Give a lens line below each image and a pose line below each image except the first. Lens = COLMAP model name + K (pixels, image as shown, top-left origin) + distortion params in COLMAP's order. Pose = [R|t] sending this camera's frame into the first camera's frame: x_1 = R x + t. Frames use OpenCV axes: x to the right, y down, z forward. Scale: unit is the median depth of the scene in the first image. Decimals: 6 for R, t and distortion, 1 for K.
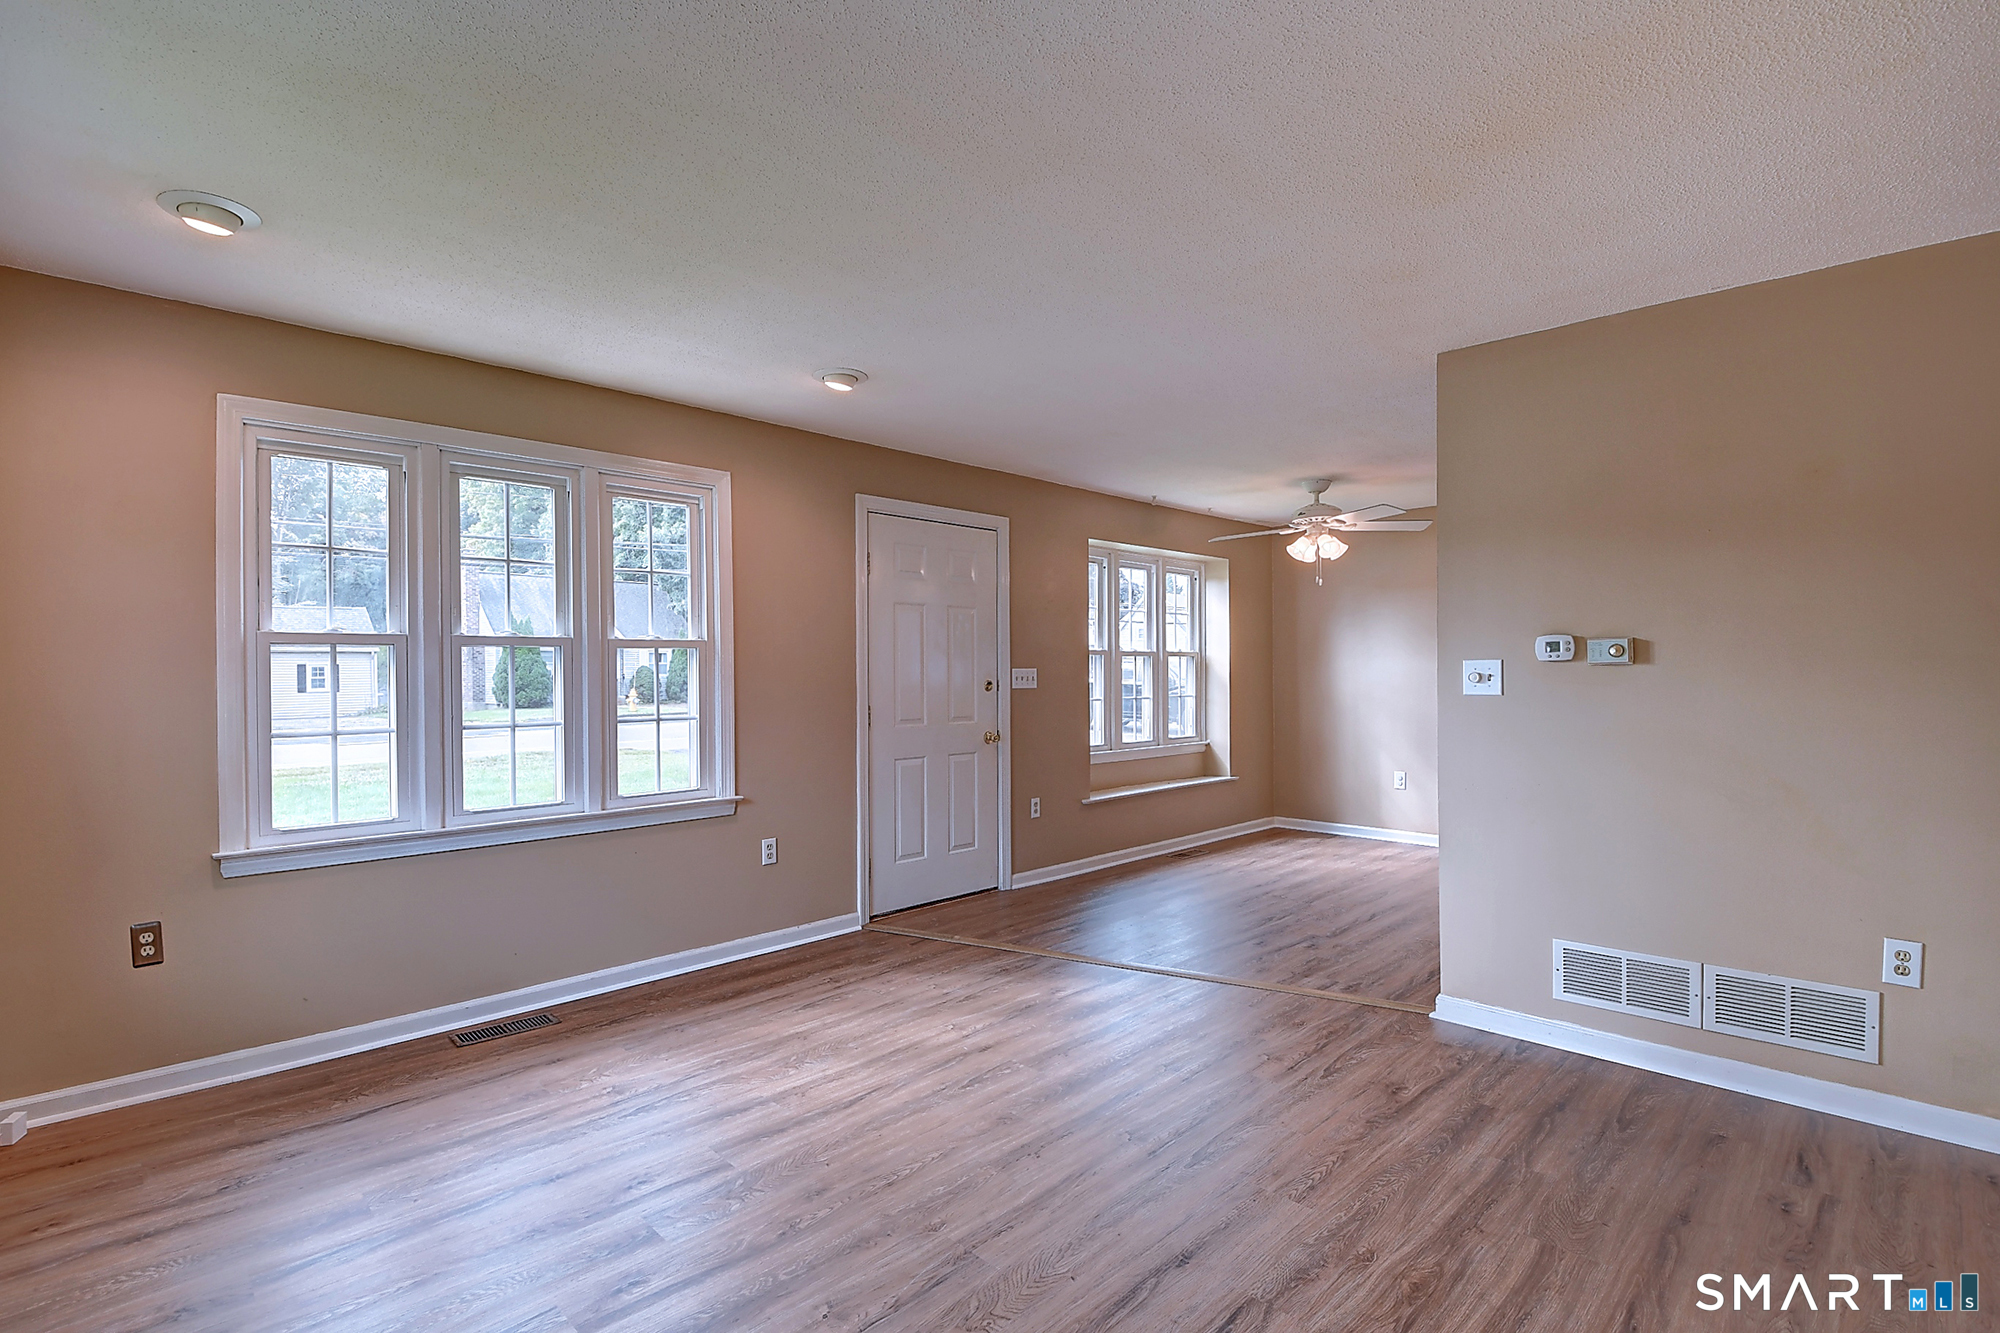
lens RADIAL K [[932.3, 0, 985.0], [0, 932.3, 673.5], [0, 0, 1]] dist [0.015914, -0.023088]
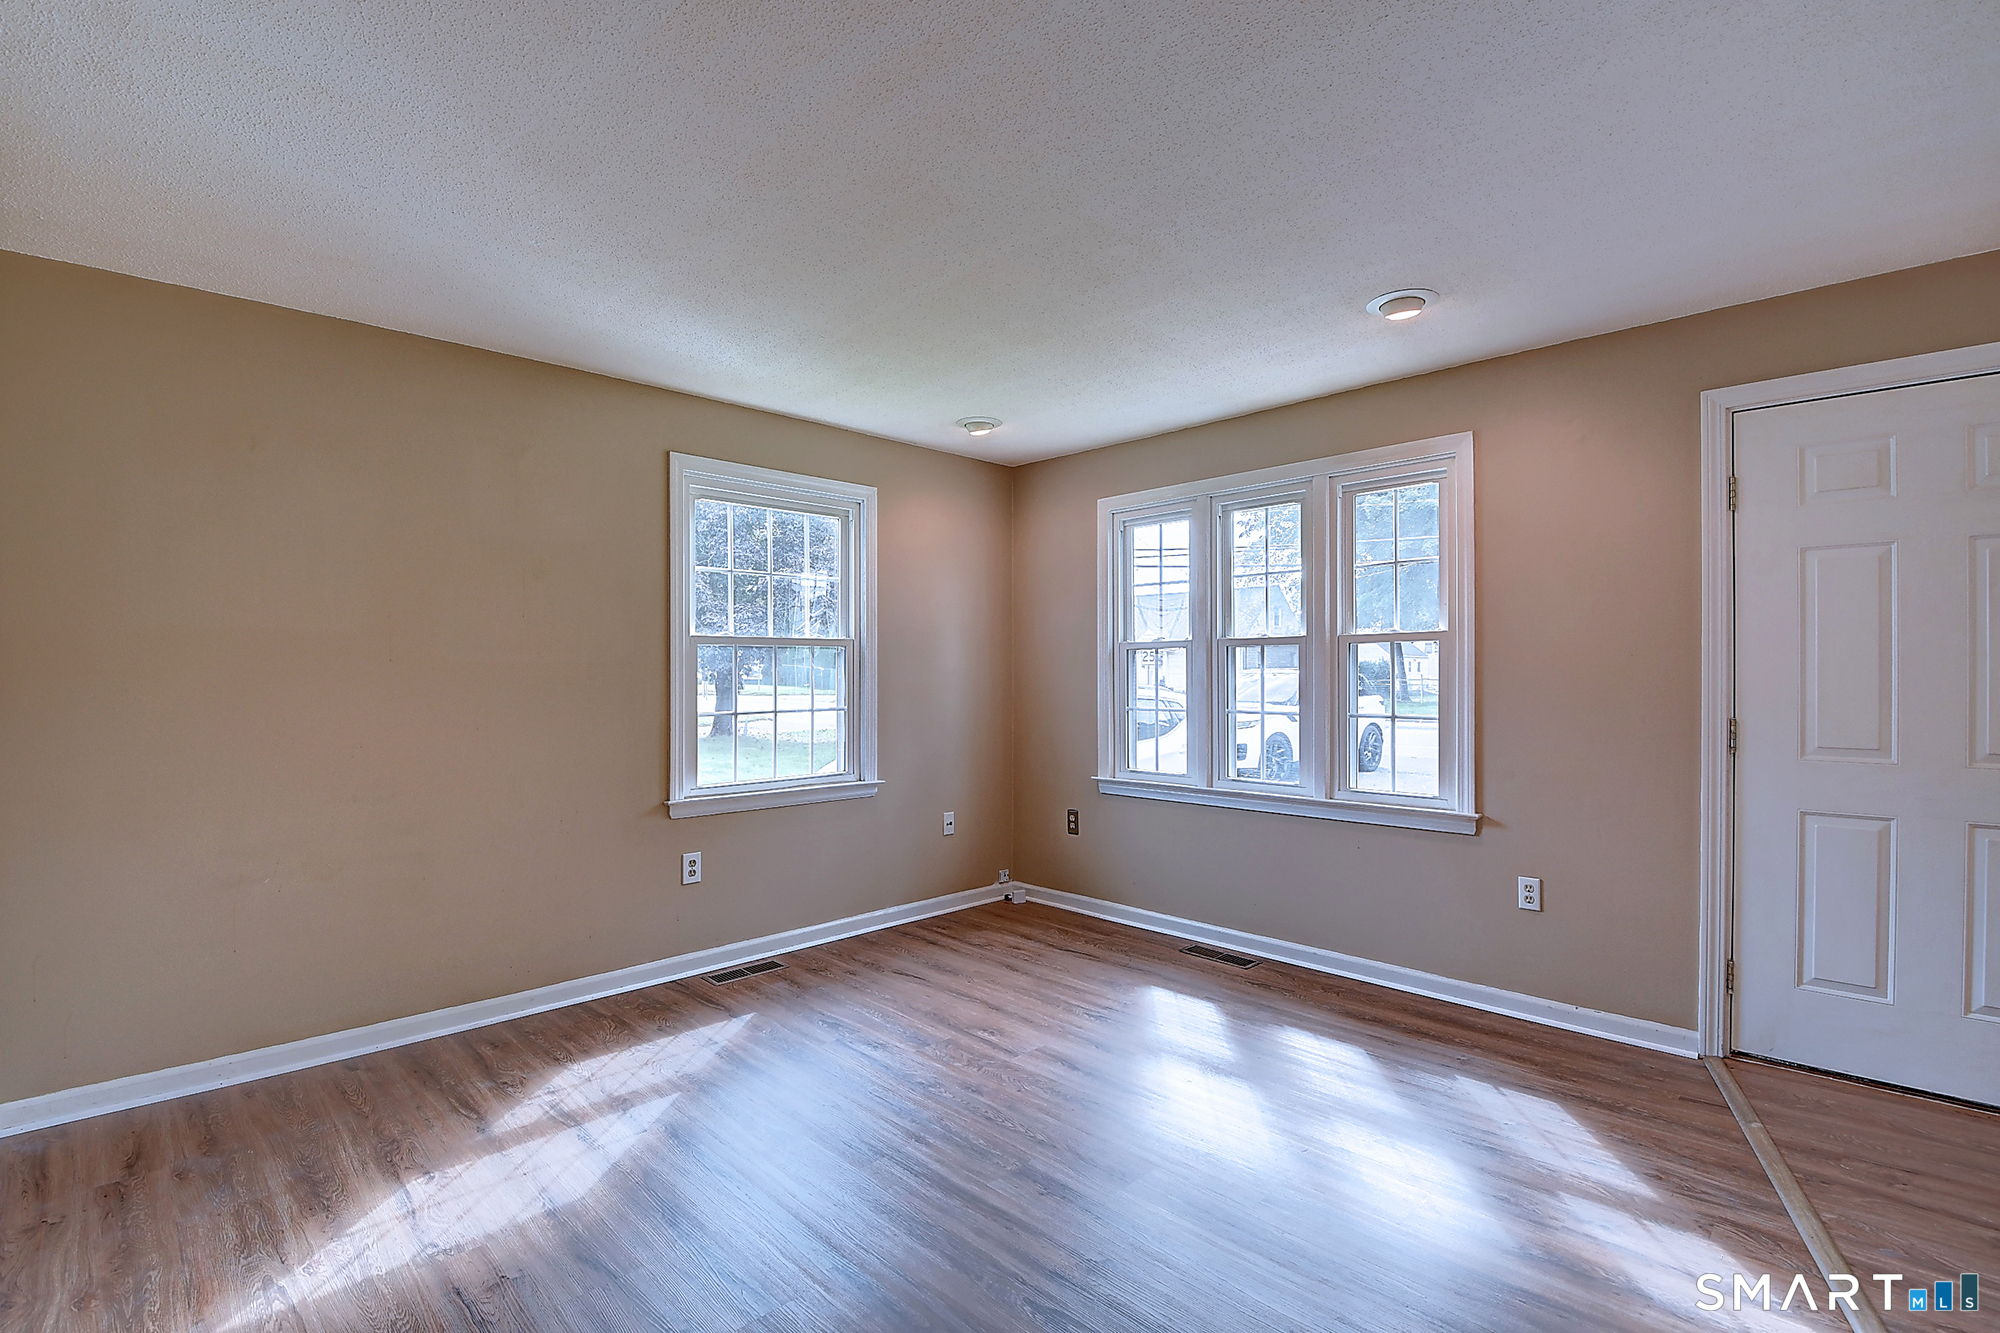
lens RADIAL K [[932.3, 0, 985.0], [0, 932.3, 673.5], [0, 0, 1]] dist [0.015914, -0.023088]
pose [[-0.009067, 0.007351, -0.999932, 0.627040], [0.003125, 0.999968, 0.007323, -0.003339], [0.999954, -0.003059, -0.009089, 0.609099]]
